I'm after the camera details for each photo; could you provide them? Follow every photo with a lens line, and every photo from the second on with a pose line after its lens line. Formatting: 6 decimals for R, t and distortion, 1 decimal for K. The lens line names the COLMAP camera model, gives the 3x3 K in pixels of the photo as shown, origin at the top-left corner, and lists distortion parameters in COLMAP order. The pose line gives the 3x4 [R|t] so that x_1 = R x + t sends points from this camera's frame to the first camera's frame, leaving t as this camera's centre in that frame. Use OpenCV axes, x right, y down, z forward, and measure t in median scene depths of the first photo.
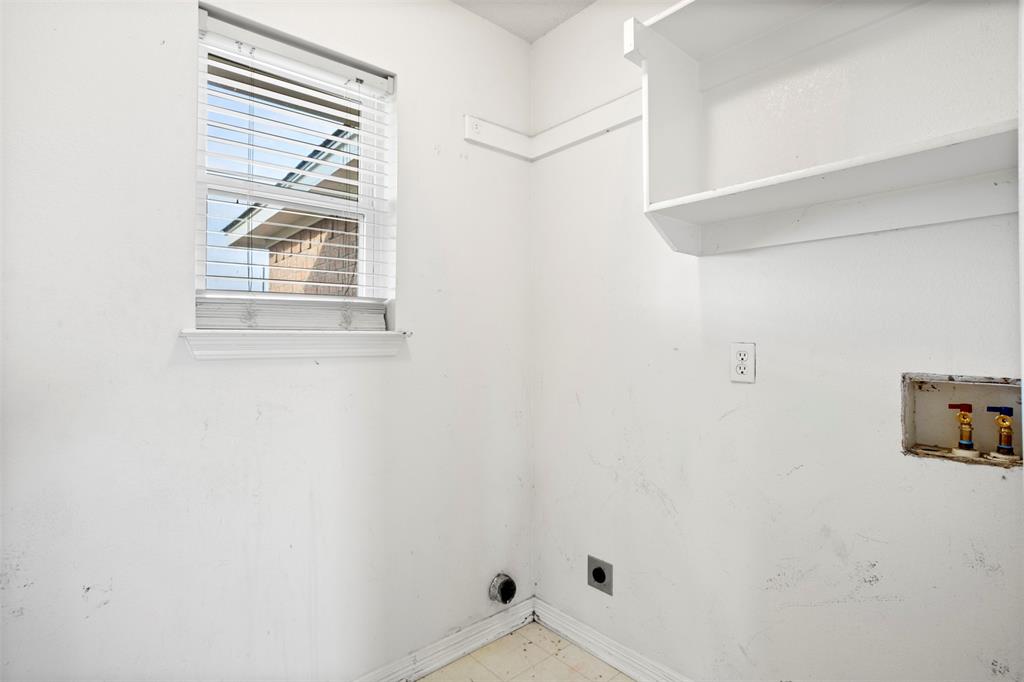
lens RADIAL K [[491.9, 0, 510.9], [0, 491.9, 338.7], [0, 0, 1]] dist [-0.002517, 0.001377]
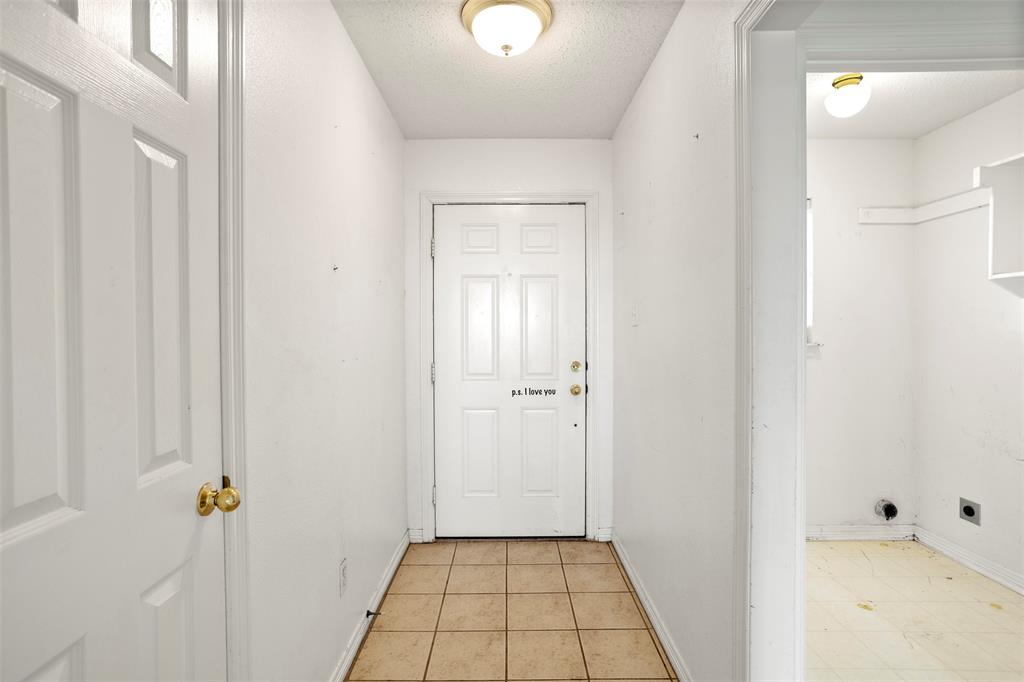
lens RADIAL K [[491.9, 0, 503.8], [0, 491.9, 332.5], [0, 0, 1]] dist [-0.002517, 0.001377]
pose [[0.755815, 0.007598, -0.654741, 0.083892], [-0.001551, 0.999951, 0.009812, -0.061798], [0.654784, -0.006401, 0.755789, -0.980321]]
